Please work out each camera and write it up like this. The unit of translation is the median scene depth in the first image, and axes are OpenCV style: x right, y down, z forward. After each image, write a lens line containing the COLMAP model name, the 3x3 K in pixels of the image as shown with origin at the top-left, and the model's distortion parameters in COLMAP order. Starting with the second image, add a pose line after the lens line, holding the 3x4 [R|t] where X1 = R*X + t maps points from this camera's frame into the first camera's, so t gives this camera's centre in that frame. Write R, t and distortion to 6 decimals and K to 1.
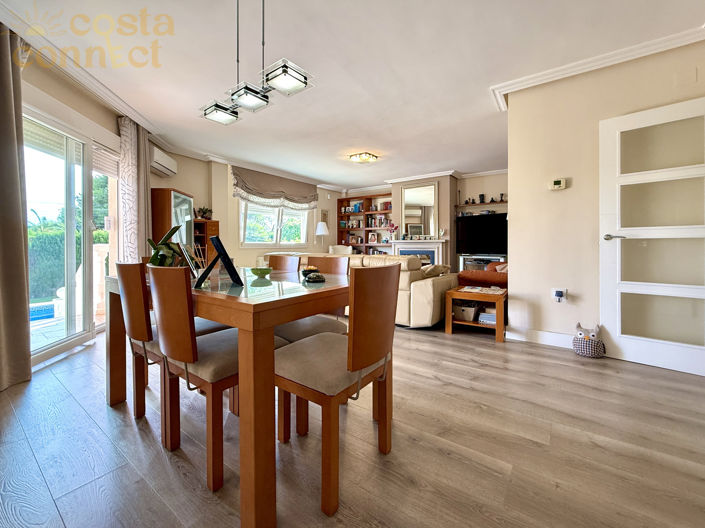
lens RADIAL K [[283.7, 0, 358.2], [0, 283.7, 257.5], [0, 0, 1]] dist [0.001949, -0.000062]
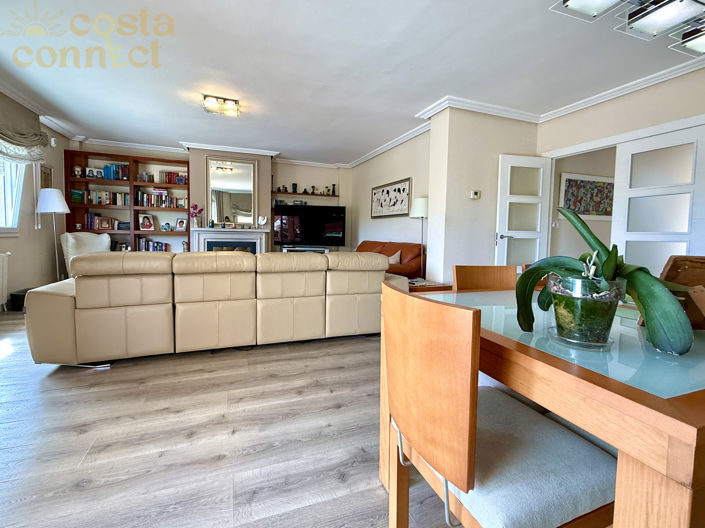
lens RADIAL K [[294.8, 0, 341.9], [0, 294.8, 264.8], [0, 0, 1]] dist [0.004773, 0.000380]
pose [[0.598275, -0.068937, 0.798320, -0.292819], [0.014451, 0.997059, 0.075268, -0.018570], [-0.801160, -0.033495, 0.597512, 0.255775]]
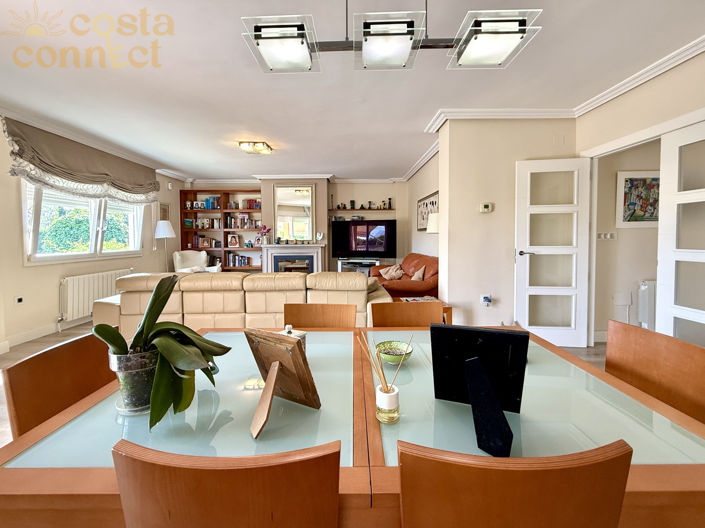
lens RADIAL K [[283.7, 0, 353.9], [0, 283.7, 260.1], [0, 0, 1]] dist [0.001949, -0.000062]
pose [[0.822581, -0.043886, 0.566953, -0.165840], [0.030066, 0.998979, 0.033706, -0.036637], [-0.567853, -0.010680, 0.823061, 0.127498]]
